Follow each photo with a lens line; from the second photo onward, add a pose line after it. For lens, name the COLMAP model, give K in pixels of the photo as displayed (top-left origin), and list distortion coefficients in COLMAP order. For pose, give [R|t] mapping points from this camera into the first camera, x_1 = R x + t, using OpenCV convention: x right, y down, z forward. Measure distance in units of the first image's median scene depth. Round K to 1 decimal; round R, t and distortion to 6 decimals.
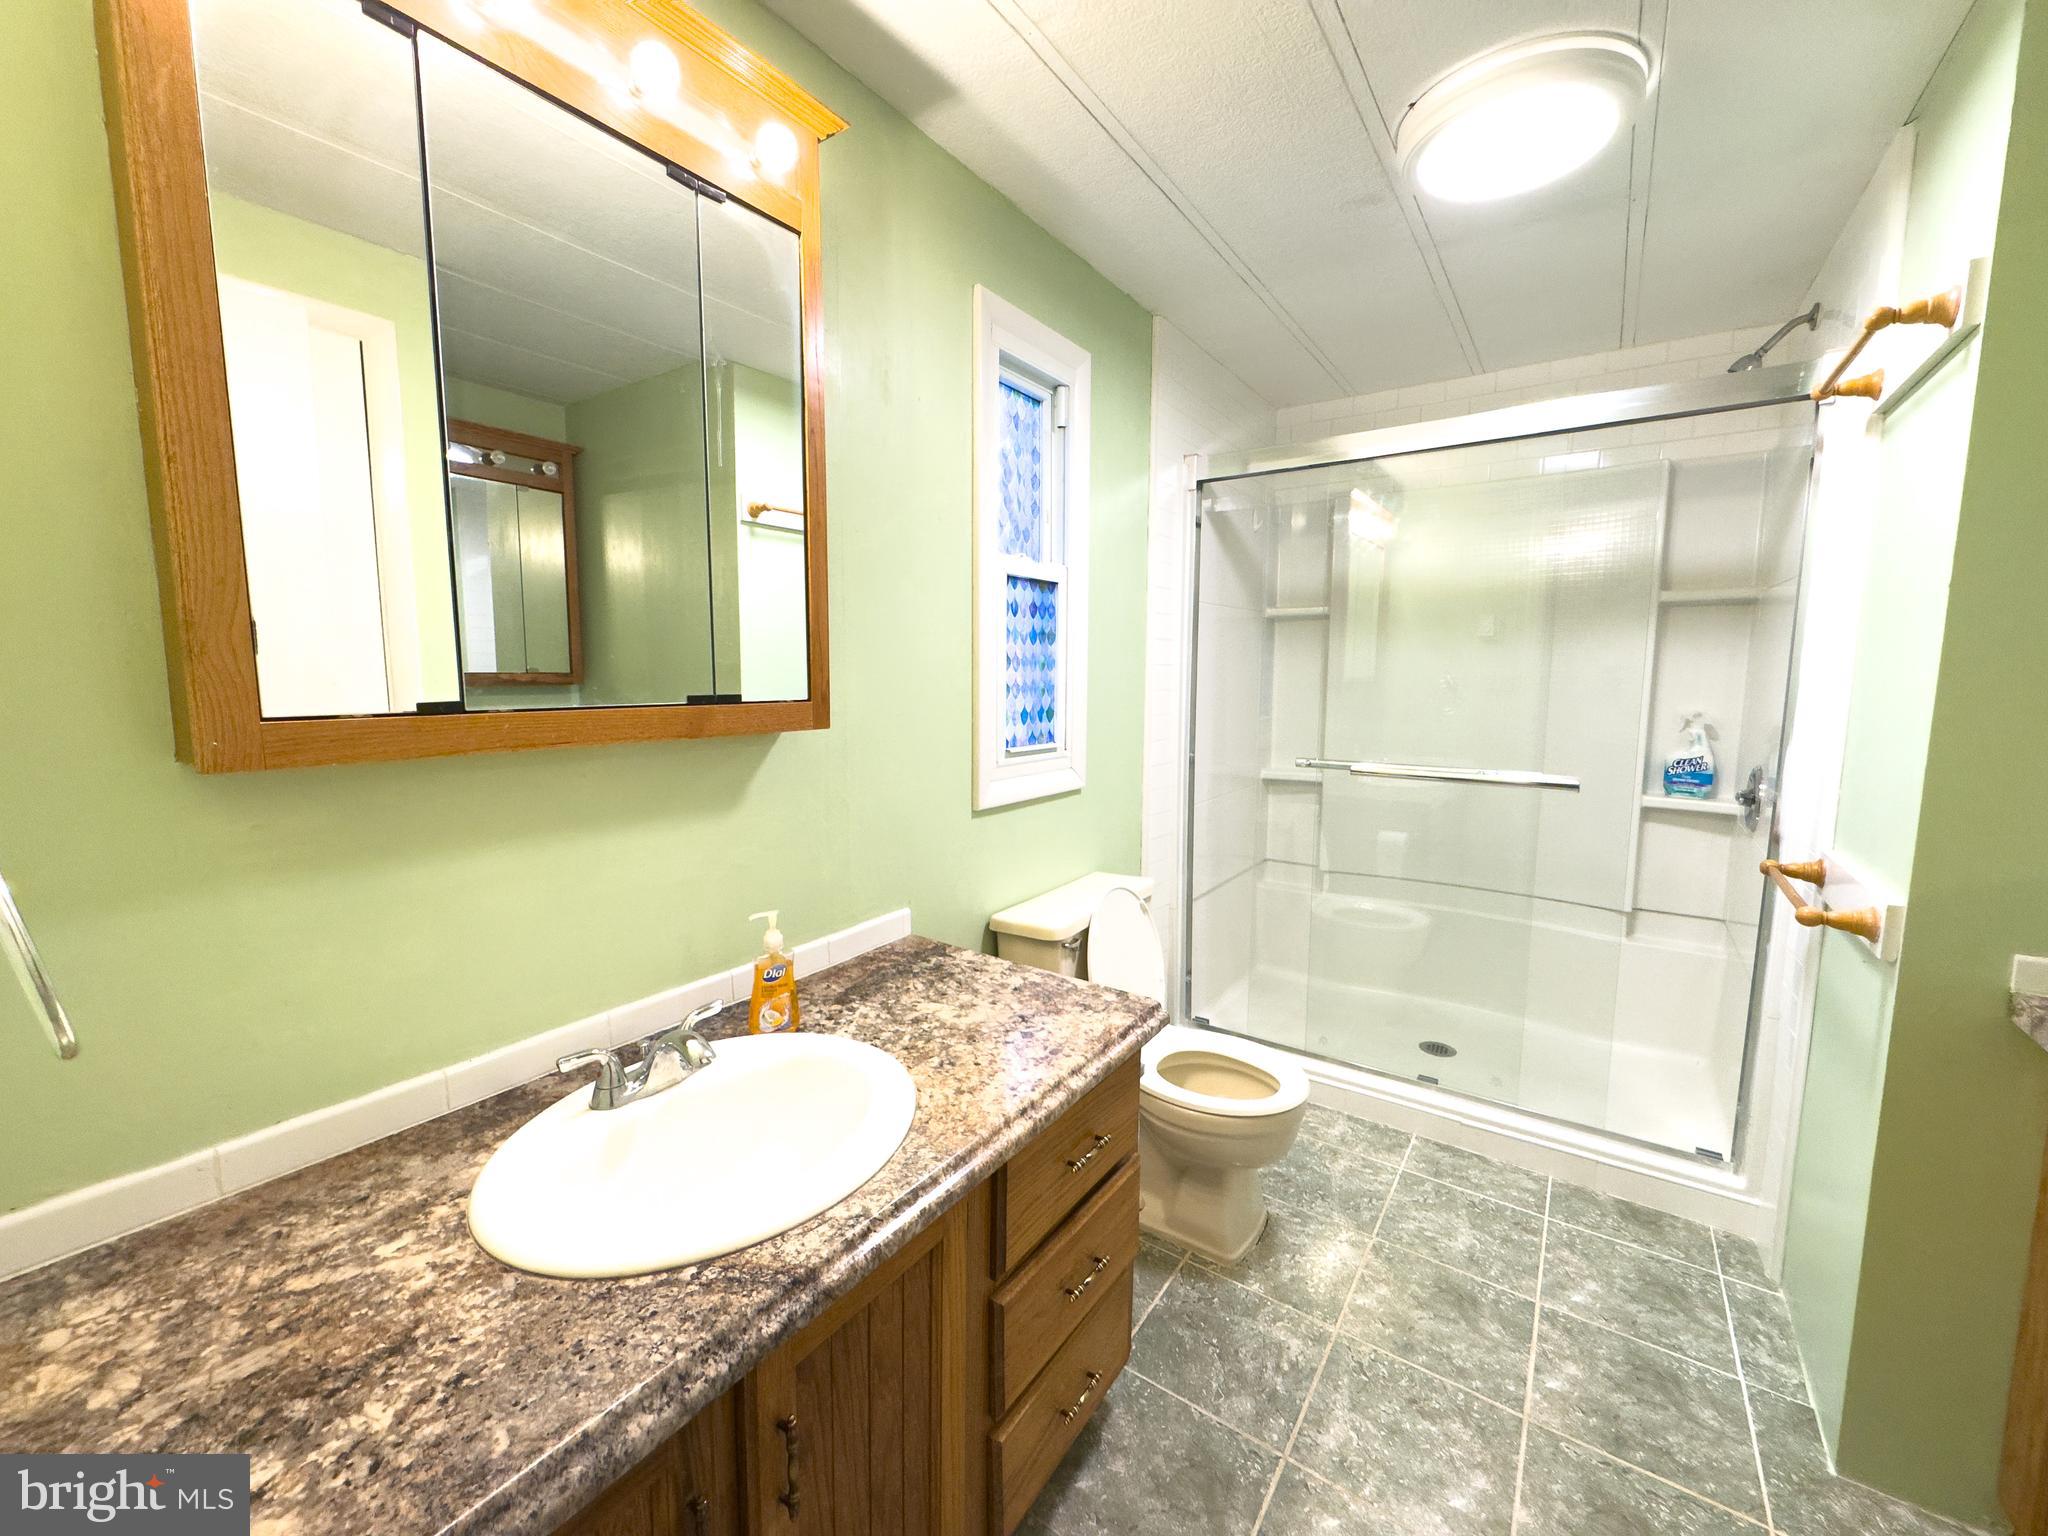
lens RADIAL K [[812.6, 0, 1030.0], [0, 812.6, 769.0], [0, 0, 1]] dist [-0.004612, 0.000754]
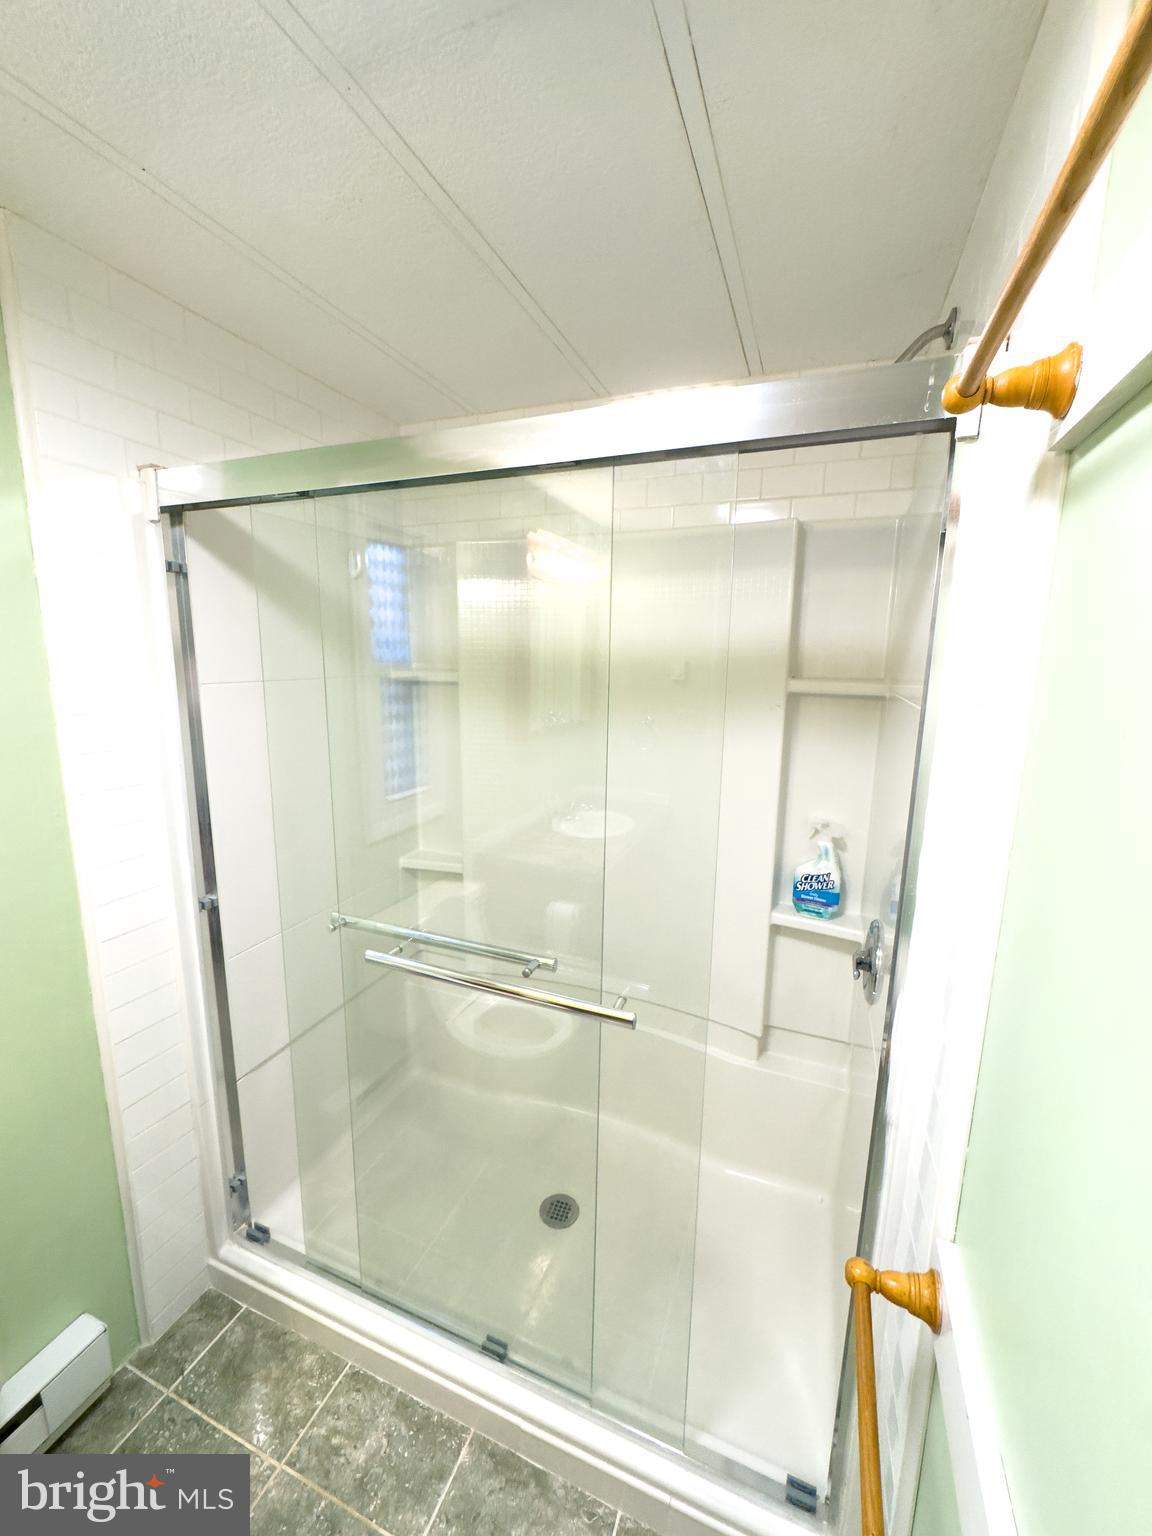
lens RADIAL K [[609.4, 0, 590.4], [0, 609.4, 769.7], [0, 0, 1]] dist [-0.004612, 0.000754]
pose [[0.969470, -0.029991, 0.243367, 0.697121], [0.013661, 0.997557, 0.068515, -0.285078], [-0.244827, -0.063099, 0.967511, 0.717489]]
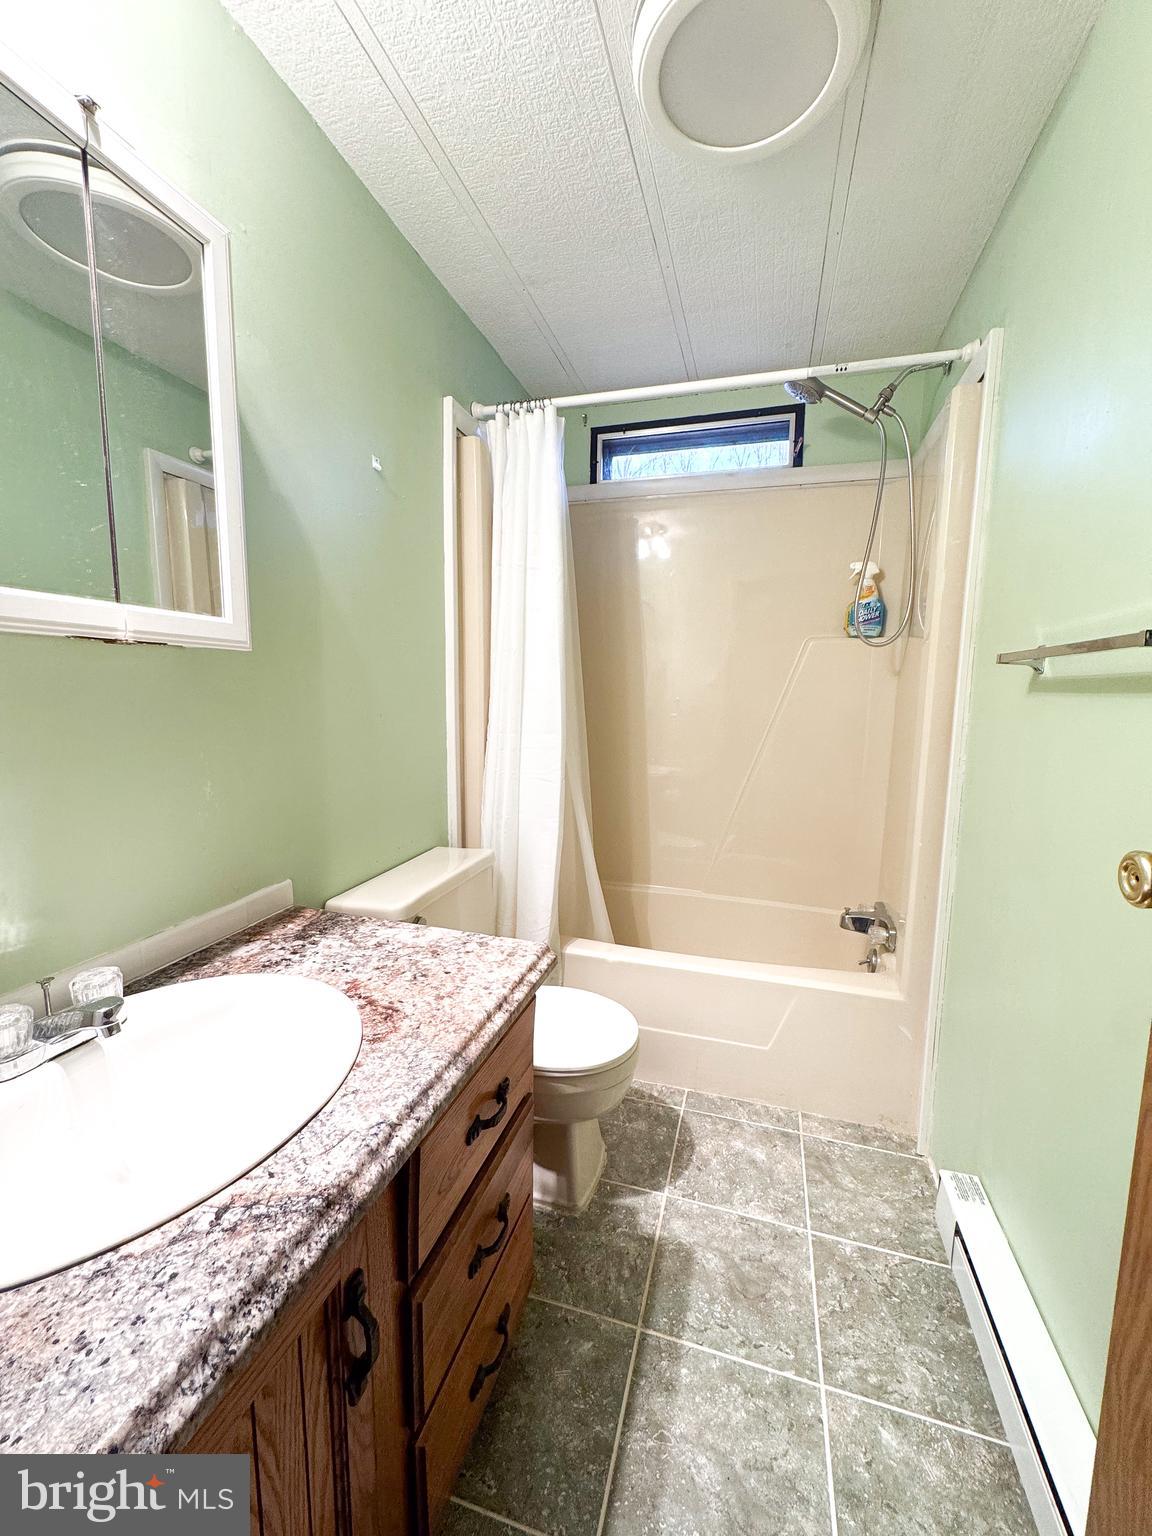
lens RADIAL K [[609.4, 0, 580.9], [0, 609.4, 761.2], [0, 0, 1]] dist [-0.004612, 0.000754]
pose [[0.954269, -0.034816, 0.296917, -0.096056], [0.033822, 0.999392, 0.008487, 0.050892], [-0.297031, 0.001944, 0.954866, 0.101281]]
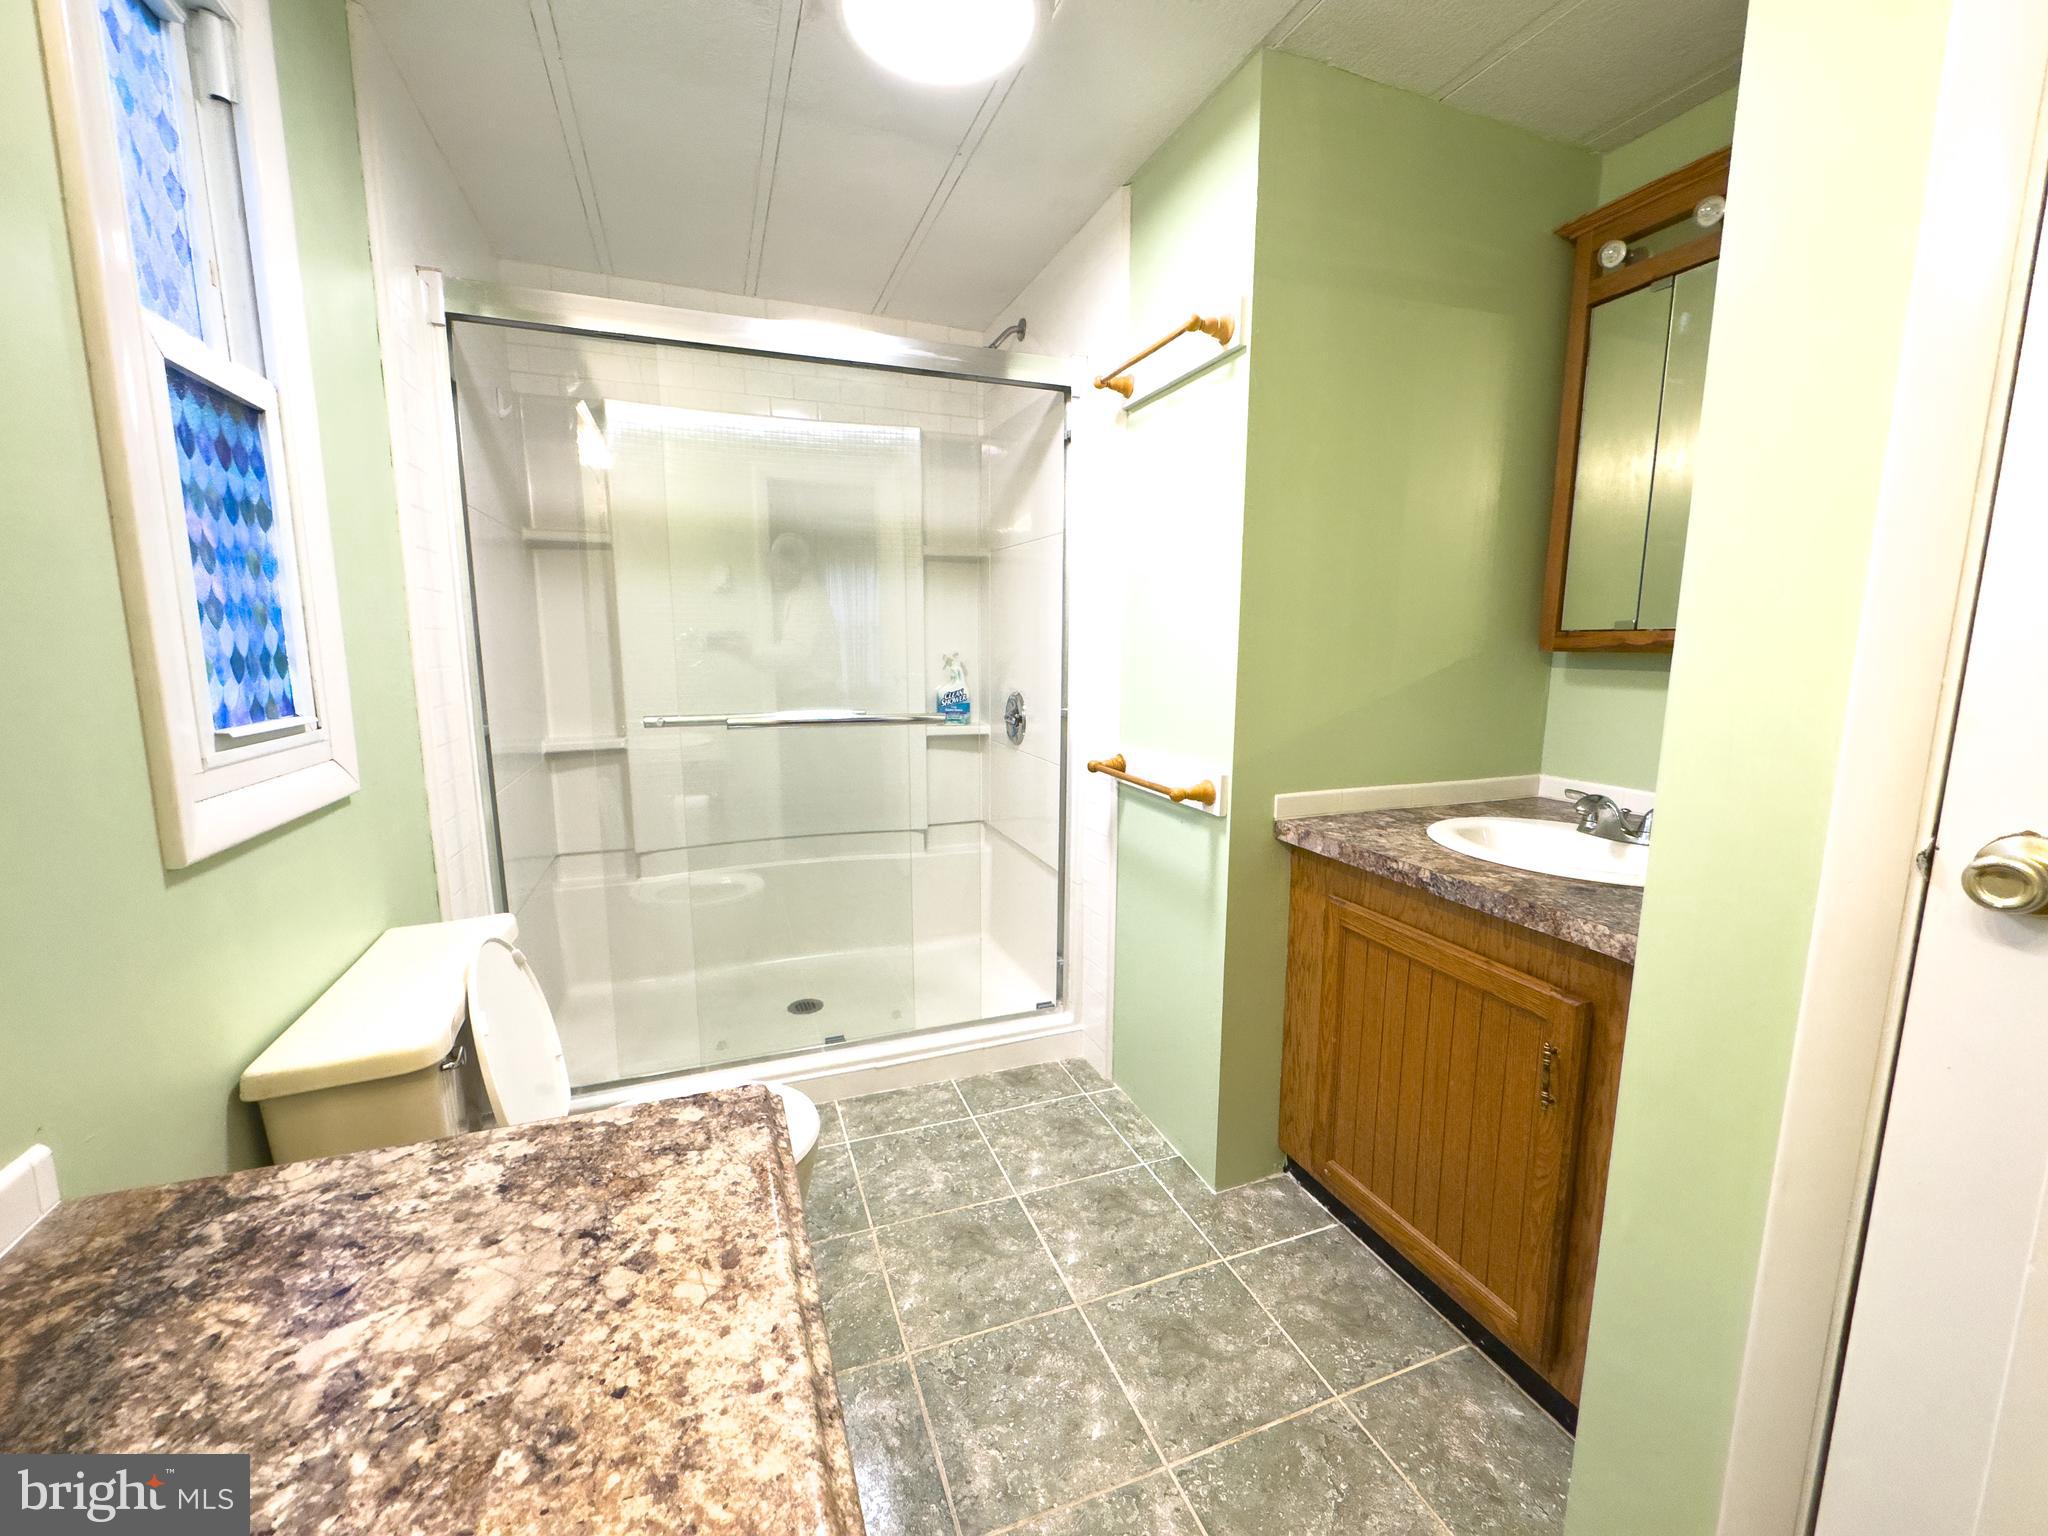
lens RADIAL K [[812.6, 0, 1018.8], [0, 812.6, 766.2], [0, 0, 1]] dist [-0.004612, 0.000754]
pose [[0.562014, -0.128310, 0.817115, -0.196487], [0.097429, 0.991287, 0.088649, -0.000582], [-0.821370, 0.029789, 0.569618, 0.409790]]
